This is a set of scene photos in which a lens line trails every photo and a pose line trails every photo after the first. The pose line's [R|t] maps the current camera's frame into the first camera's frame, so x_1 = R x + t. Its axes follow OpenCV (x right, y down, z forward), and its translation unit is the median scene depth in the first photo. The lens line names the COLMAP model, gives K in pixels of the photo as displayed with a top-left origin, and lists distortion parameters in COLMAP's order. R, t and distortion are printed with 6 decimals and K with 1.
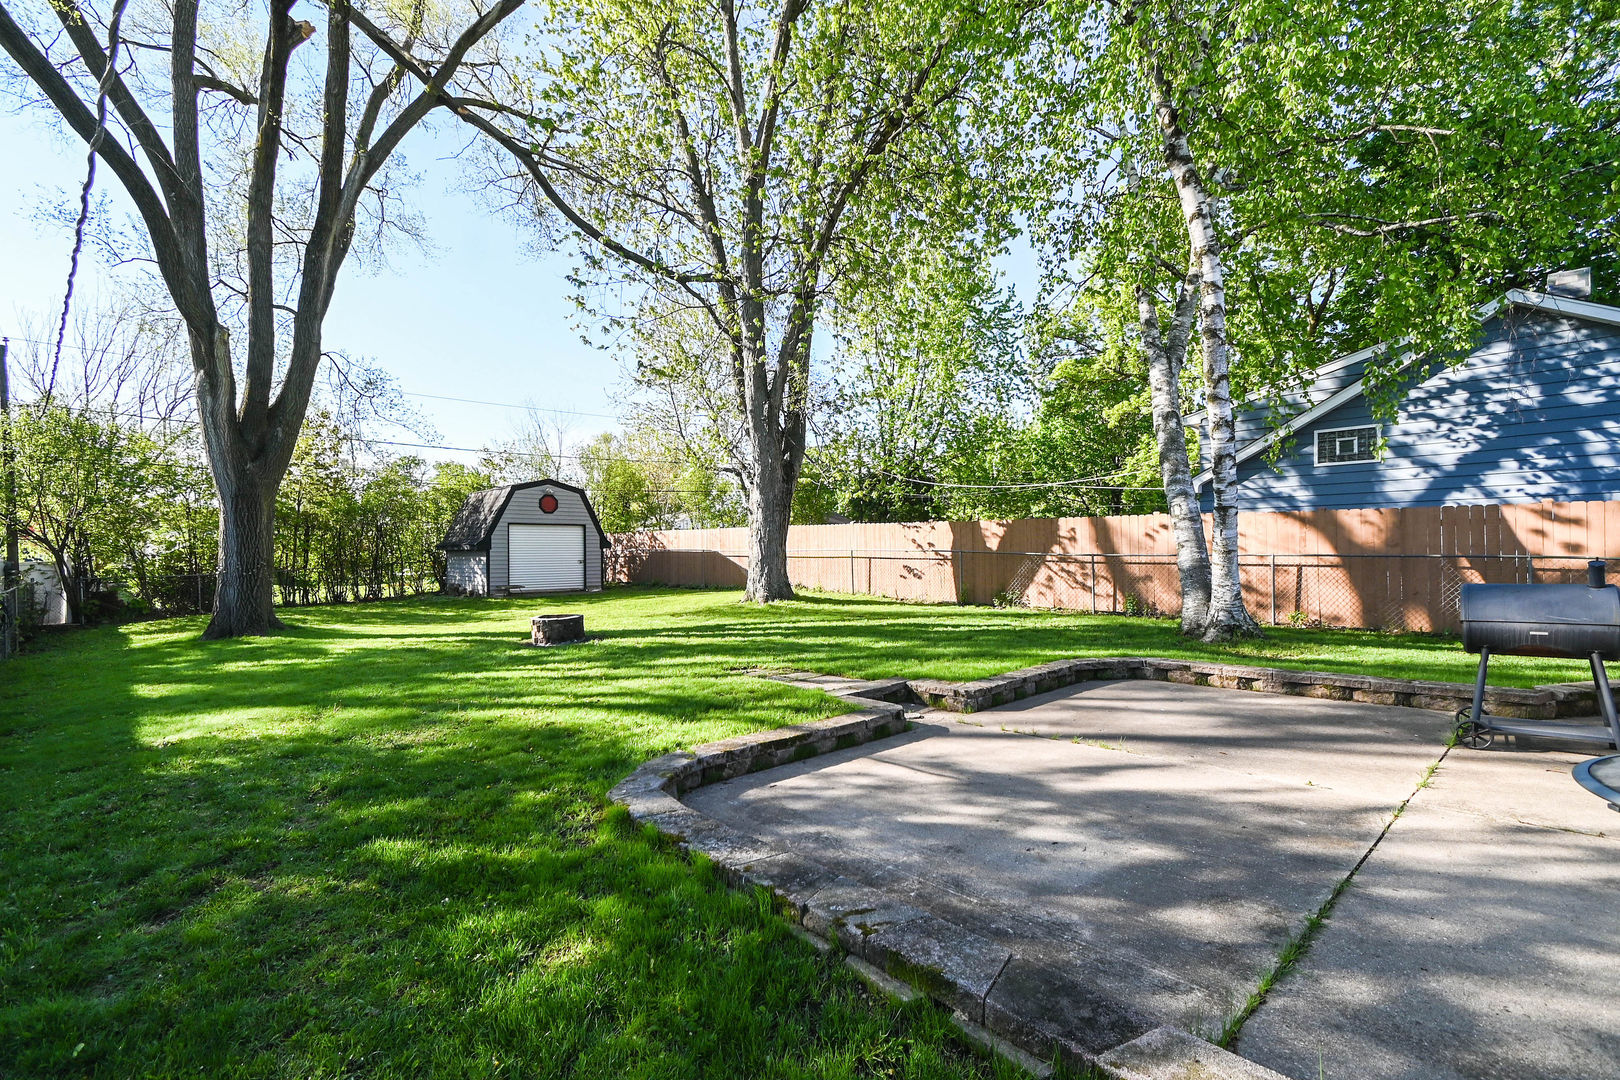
lens RADIAL K [[713.0, 0, 796.7], [0, 713.0, 544.7], [0, 0, 1]] dist [0.012790, -0.005907]
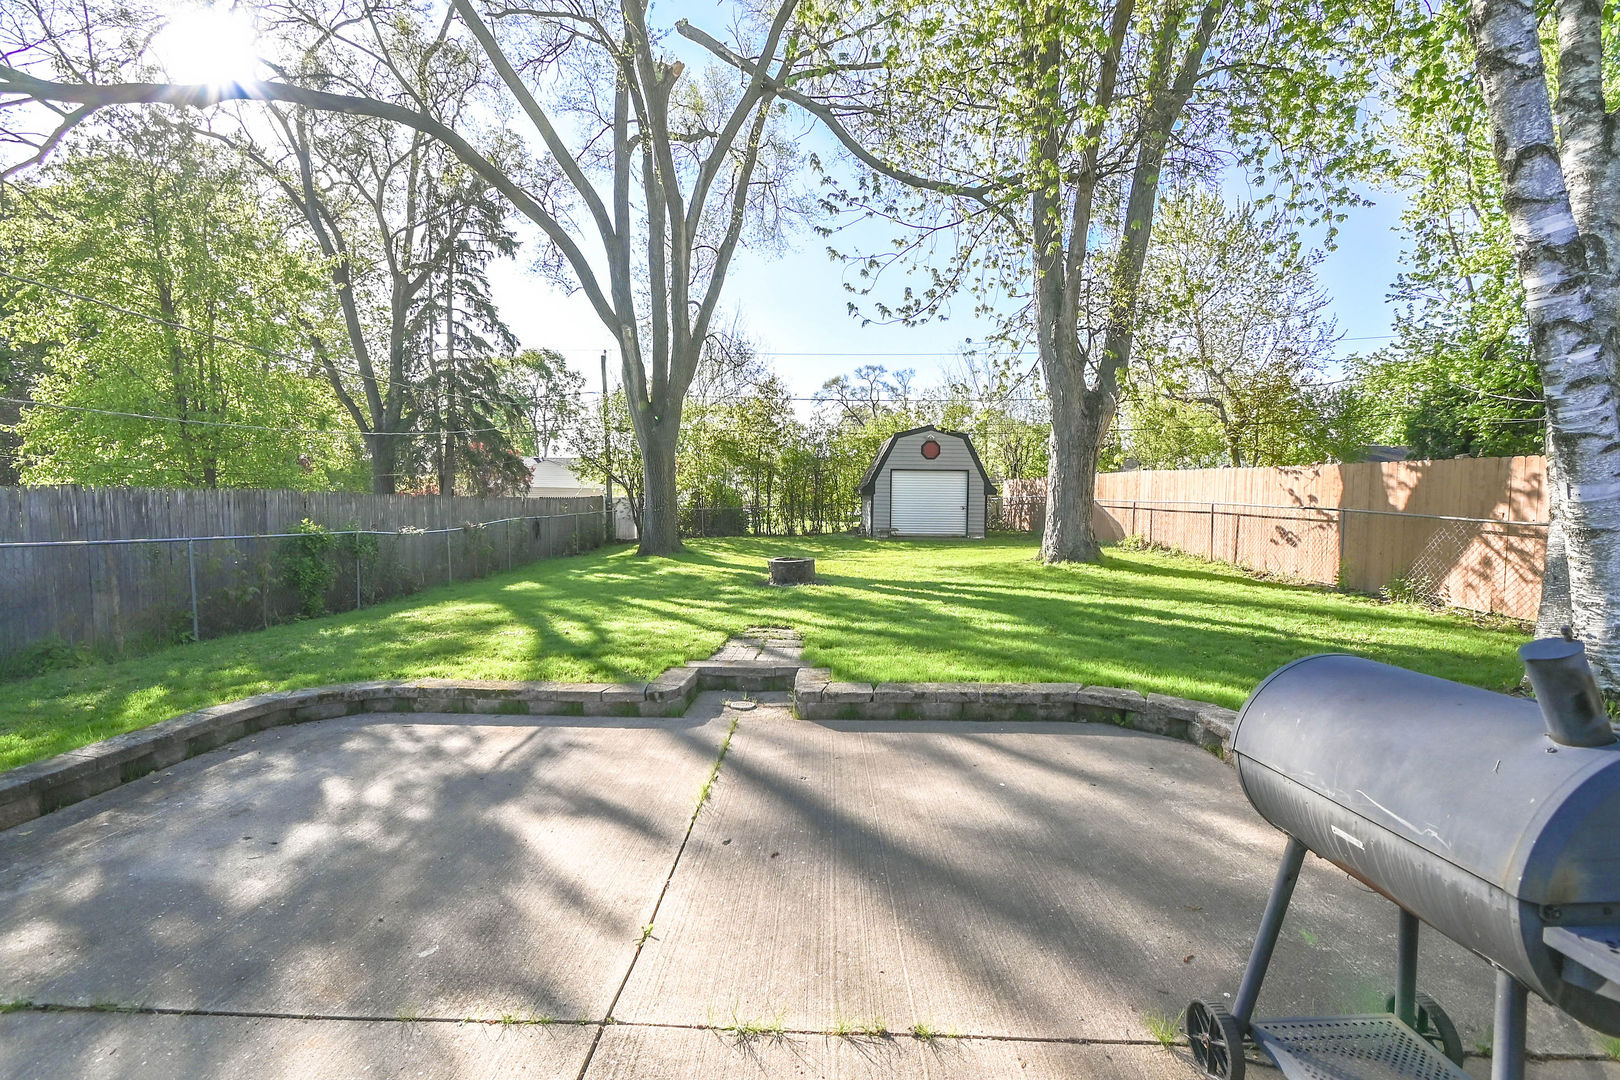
lens RADIAL K [[713.0, 0, 796.7], [0, 713.0, 544.7], [0, 0, 1]] dist [0.012790, -0.005907]
pose [[0.726698, 0.064686, -0.683905, 0.350112], [-0.009430, 0.996402, 0.084223, -0.010388], [0.686893, -0.054756, 0.724693, 0.198474]]
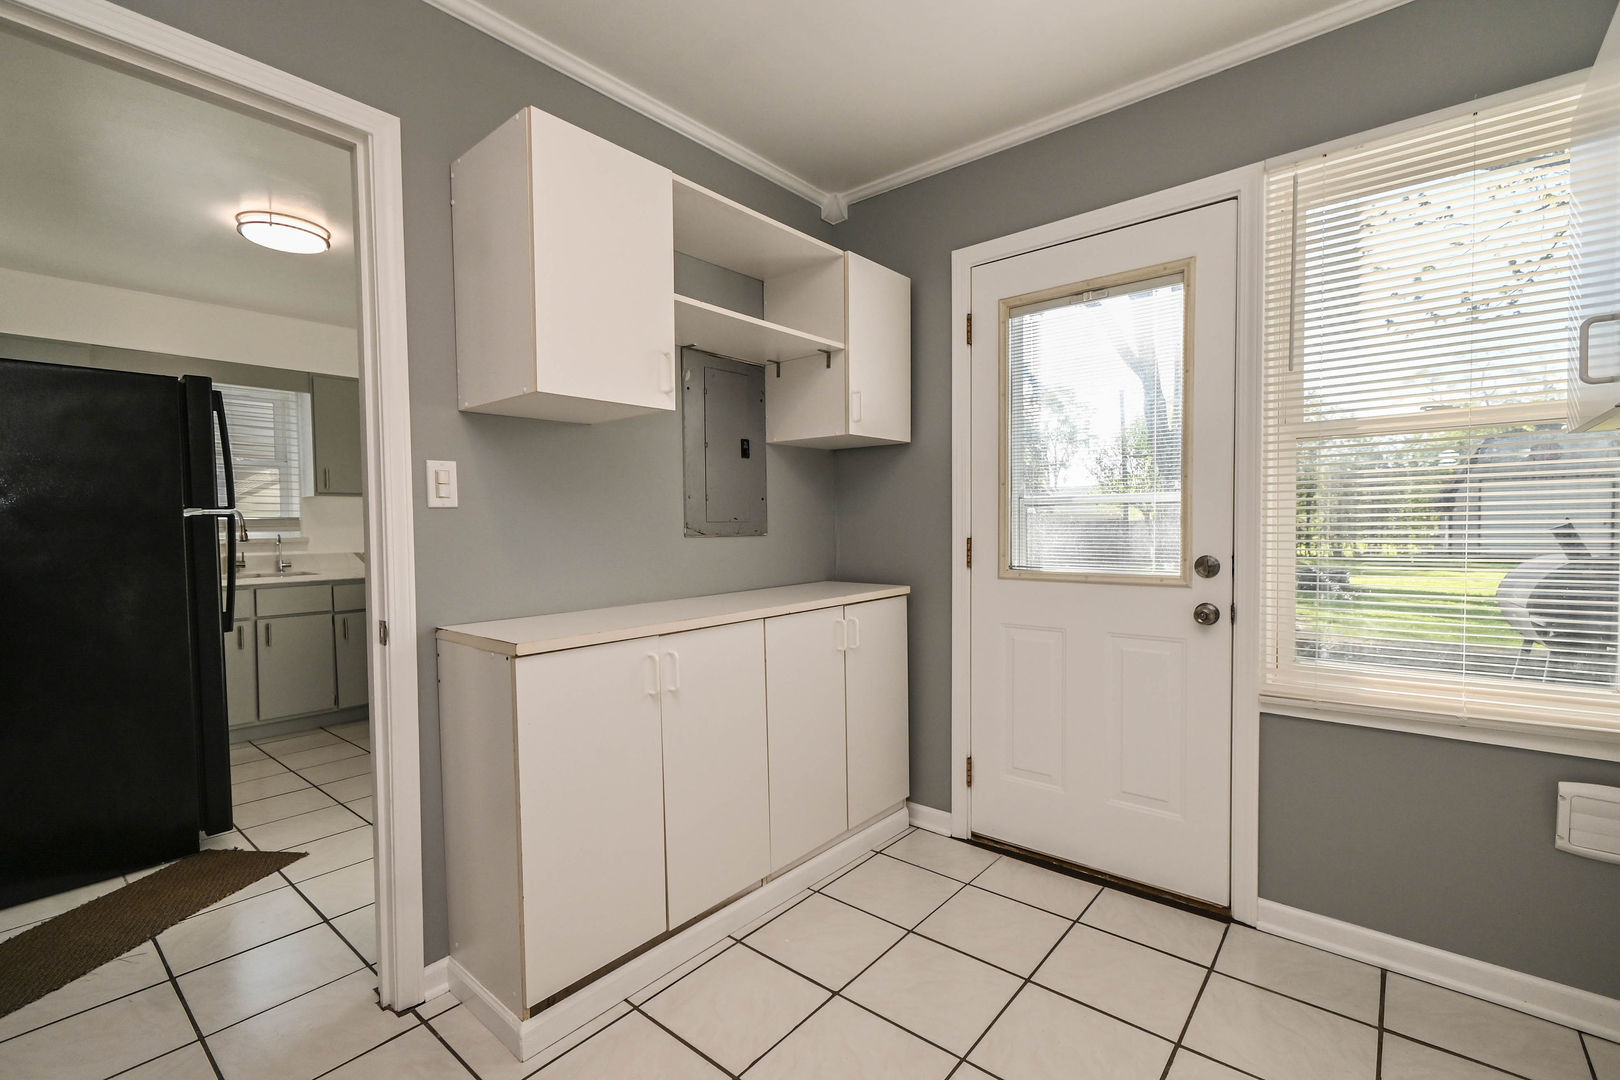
lens RADIAL K [[713.0, 0, 796.7], [0, 713.0, 544.7], [0, 0, 1]] dist [0.012790, -0.005907]
pose [[0.136620, 0.037803, -0.989902, 0.610643], [0.015707, 0.999063, 0.040321, 0.004051], [0.990499, -0.021057, 0.135898, 0.004715]]
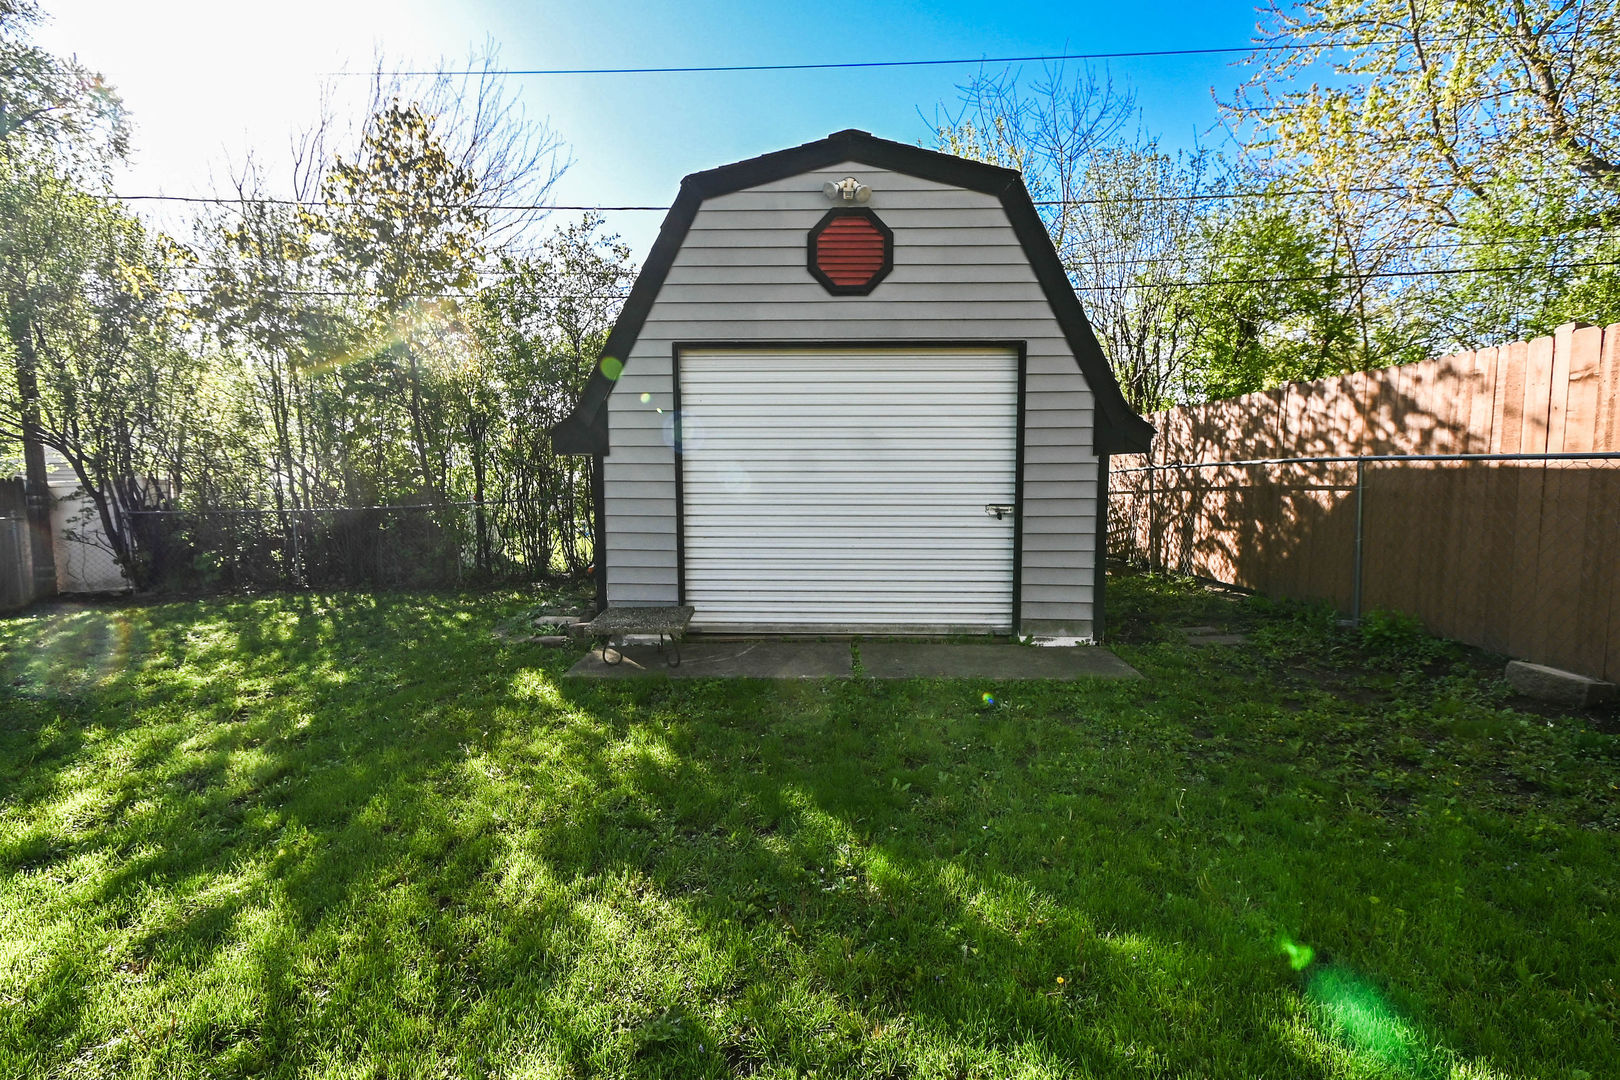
lens RADIAL K [[713.0, 0, 796.7], [0, 713.0, 544.7], [0, 0, 1]] dist [0.012790, -0.005907]
pose [[0.701558, 0.073978, -0.708762, -0.310384], [0.002028, 0.994386, 0.105797, 0.016557], [0.712610, -0.075660, 0.697469, 1.322132]]
